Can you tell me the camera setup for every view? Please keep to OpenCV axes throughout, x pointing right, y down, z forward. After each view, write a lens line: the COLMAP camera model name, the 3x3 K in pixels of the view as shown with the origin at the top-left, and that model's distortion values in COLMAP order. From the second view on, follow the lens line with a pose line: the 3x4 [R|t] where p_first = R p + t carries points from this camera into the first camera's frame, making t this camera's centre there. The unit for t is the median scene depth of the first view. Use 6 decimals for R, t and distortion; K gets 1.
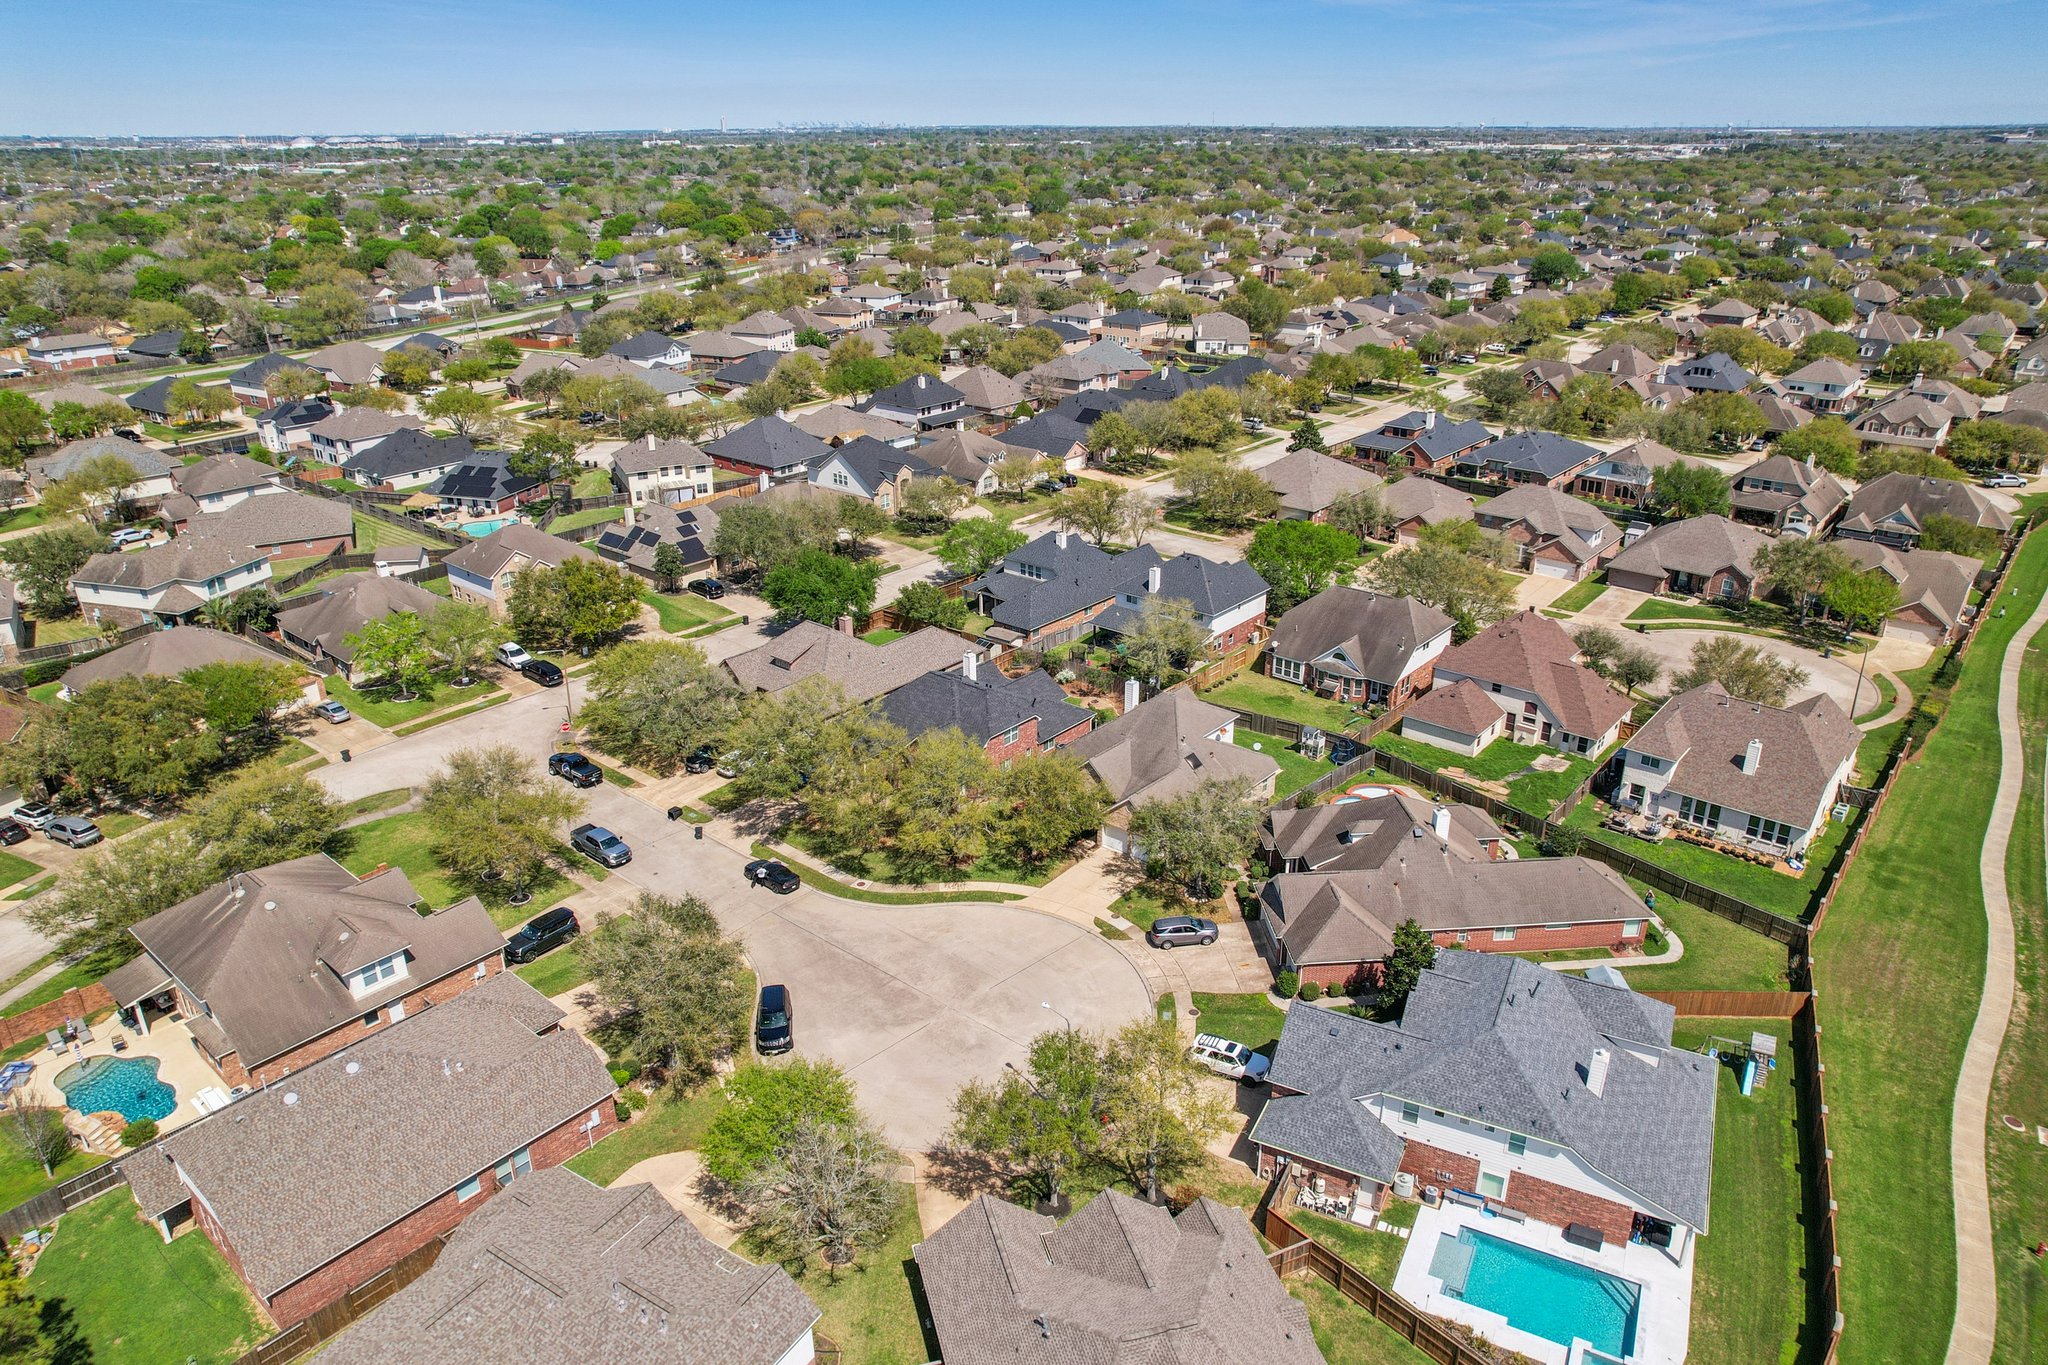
lens RADIAL K [[1310.8, 0, 1024.0], [0, 1310.8, 682.5], [0, 0, 1]] dist [-0.019135, 0.000145]
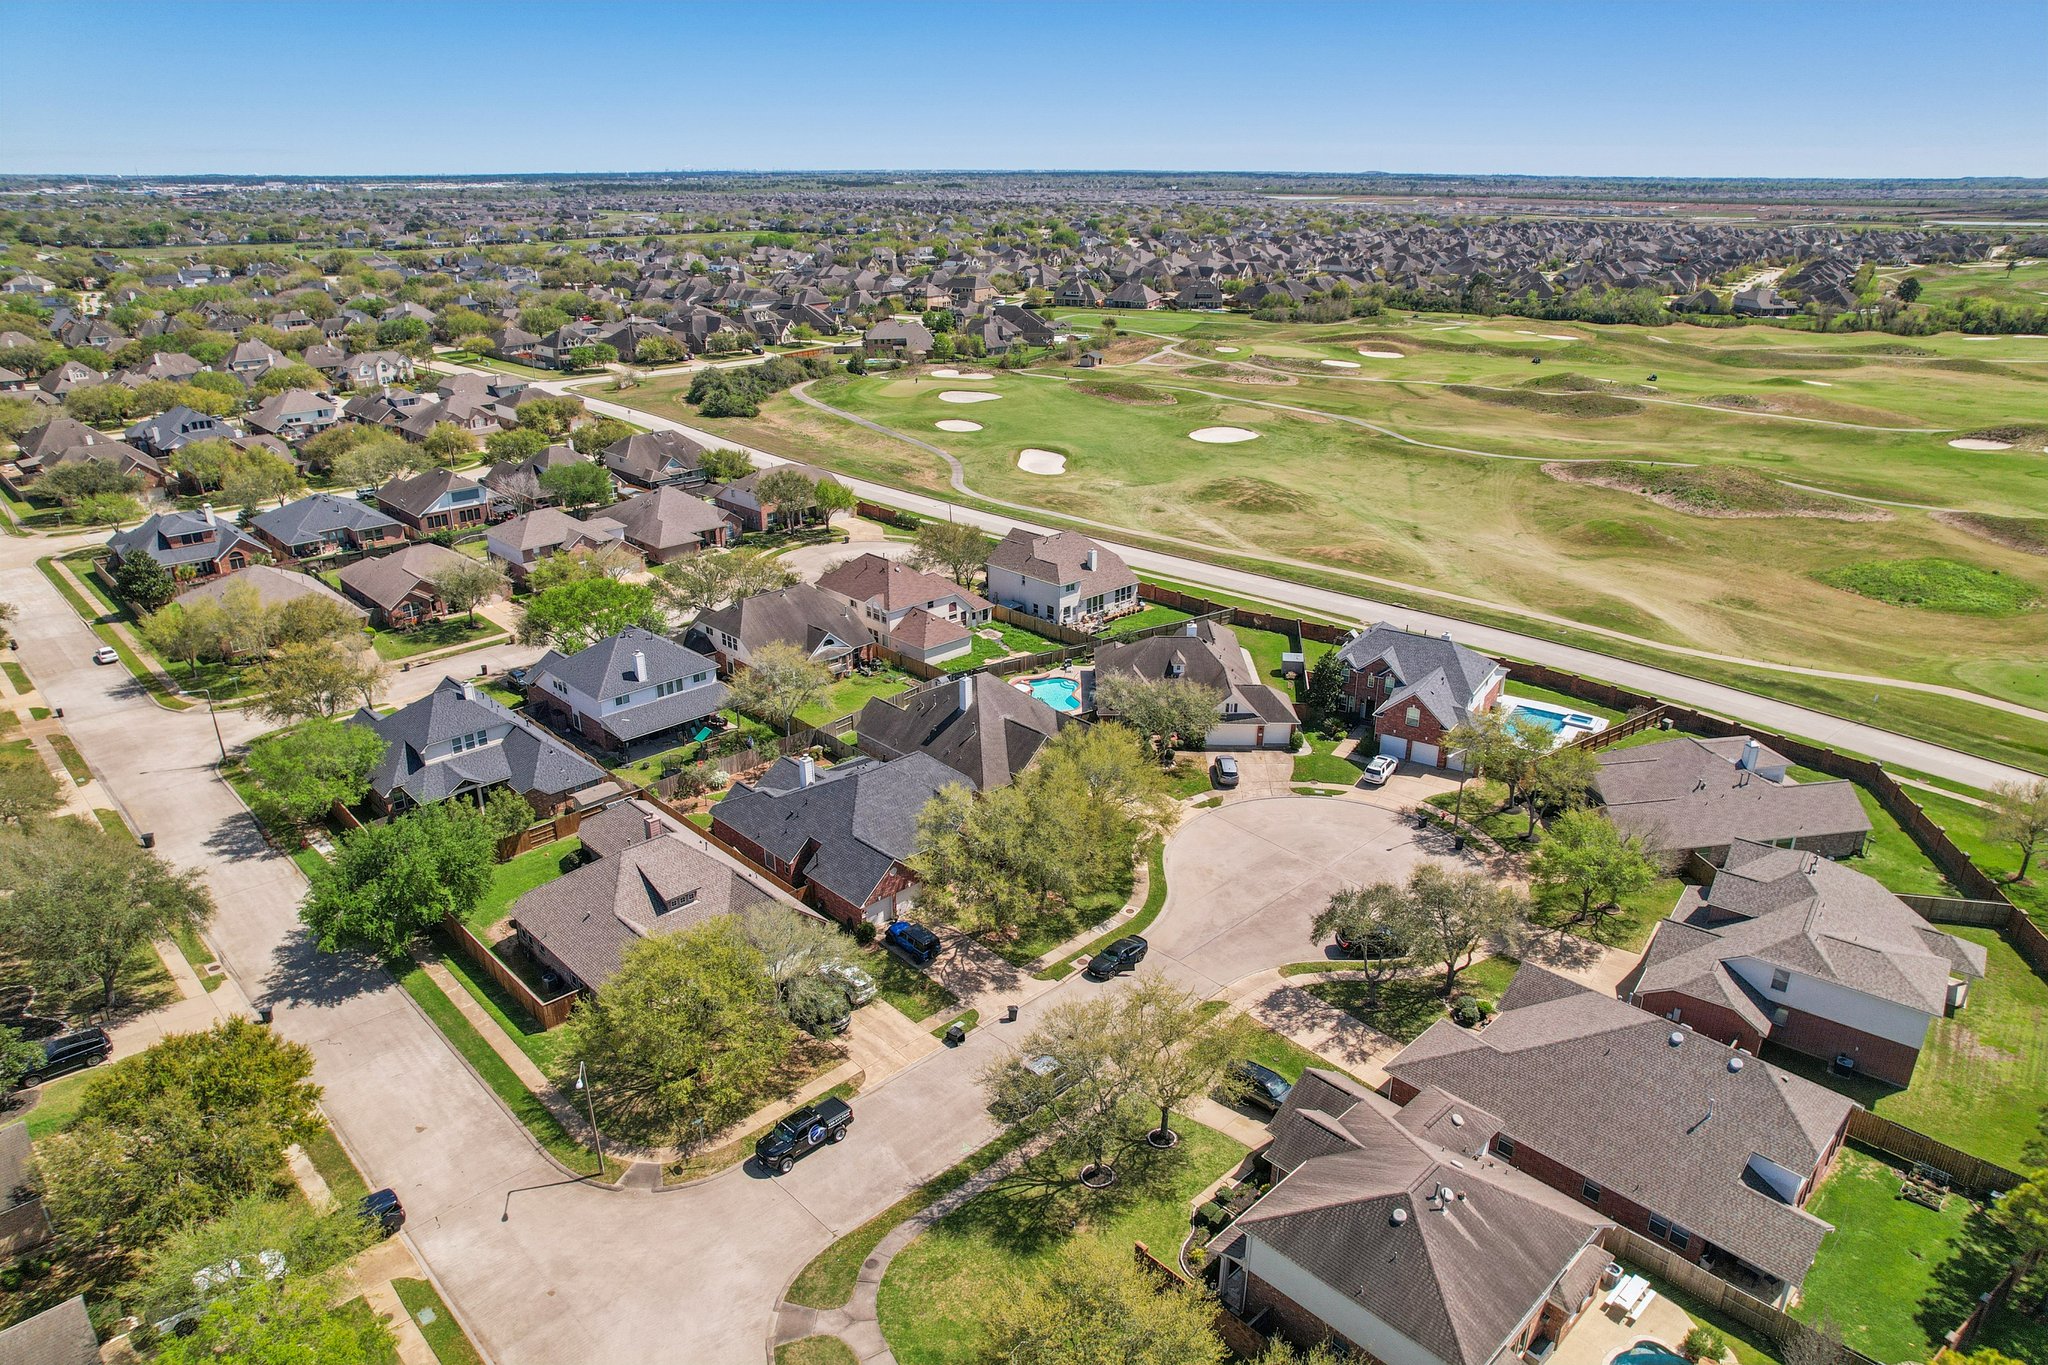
lens RADIAL K [[1310.8, 0, 1024.0], [0, 1310.8, 682.5], [0, 0, 1]] dist [-0.019135, 0.000145]
pose [[0.094428, -0.370512, 0.924015, -0.973159], [0.379617, 0.871434, 0.310634, -0.338660], [-0.920312, 0.321439, 0.222940, 0.754160]]
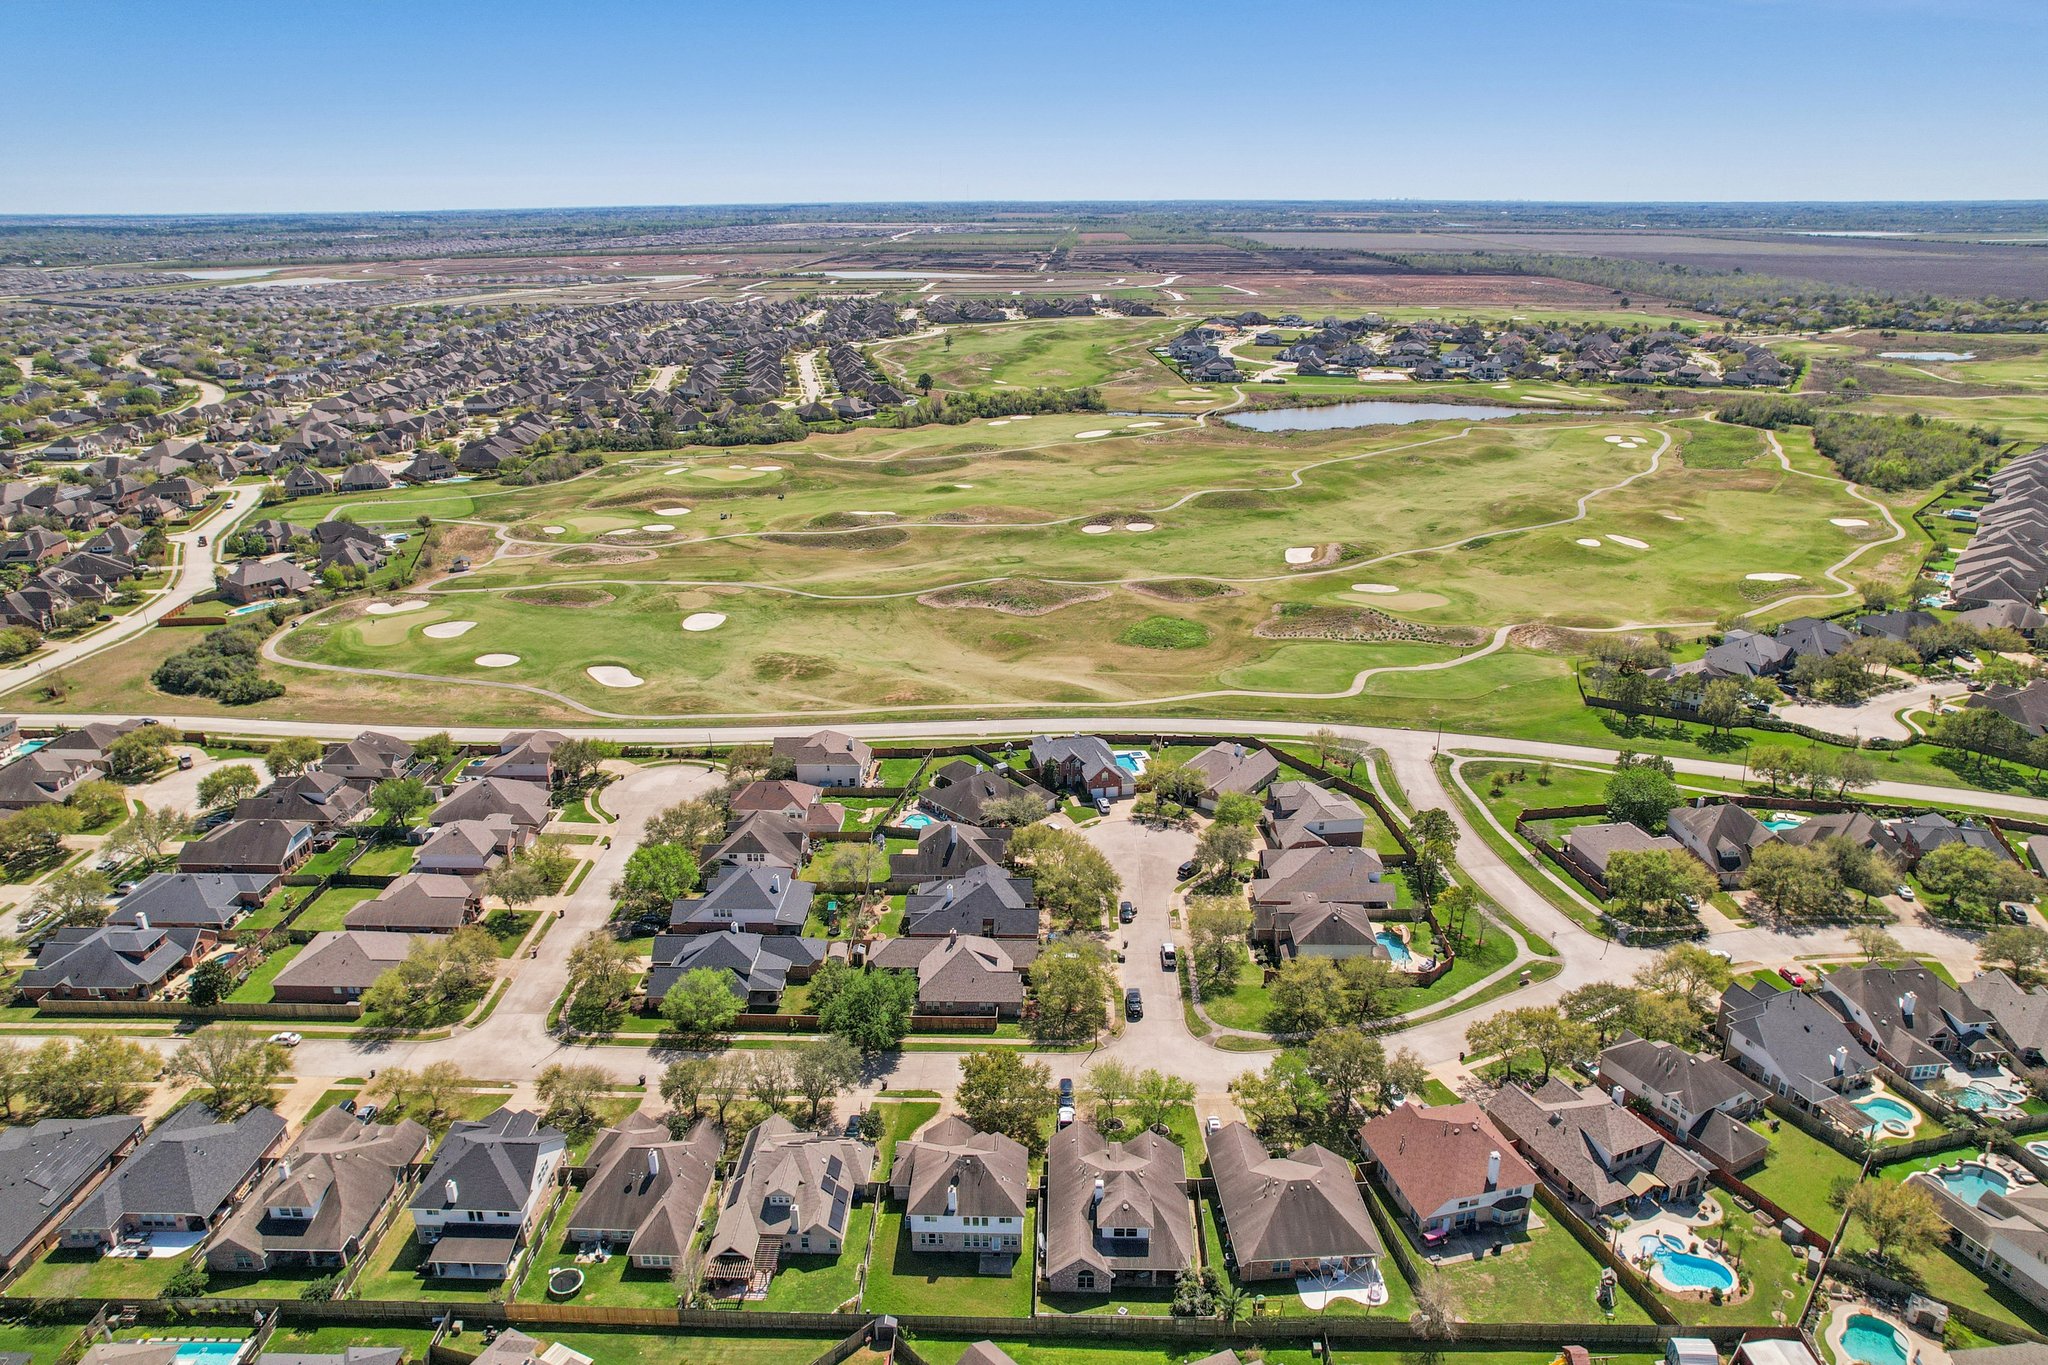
lens RADIAL K [[1310.8, 0, 1024.0], [0, 1310.8, 682.5], [0, 0, 1]] dist [-0.019135, 0.000145]
pose [[-0.618875, -0.272266, 0.736794, -1.585440], [0.311383, 0.776117, 0.548345, -1.405431], [-0.721134, 0.568782, -0.395541, 1.730656]]
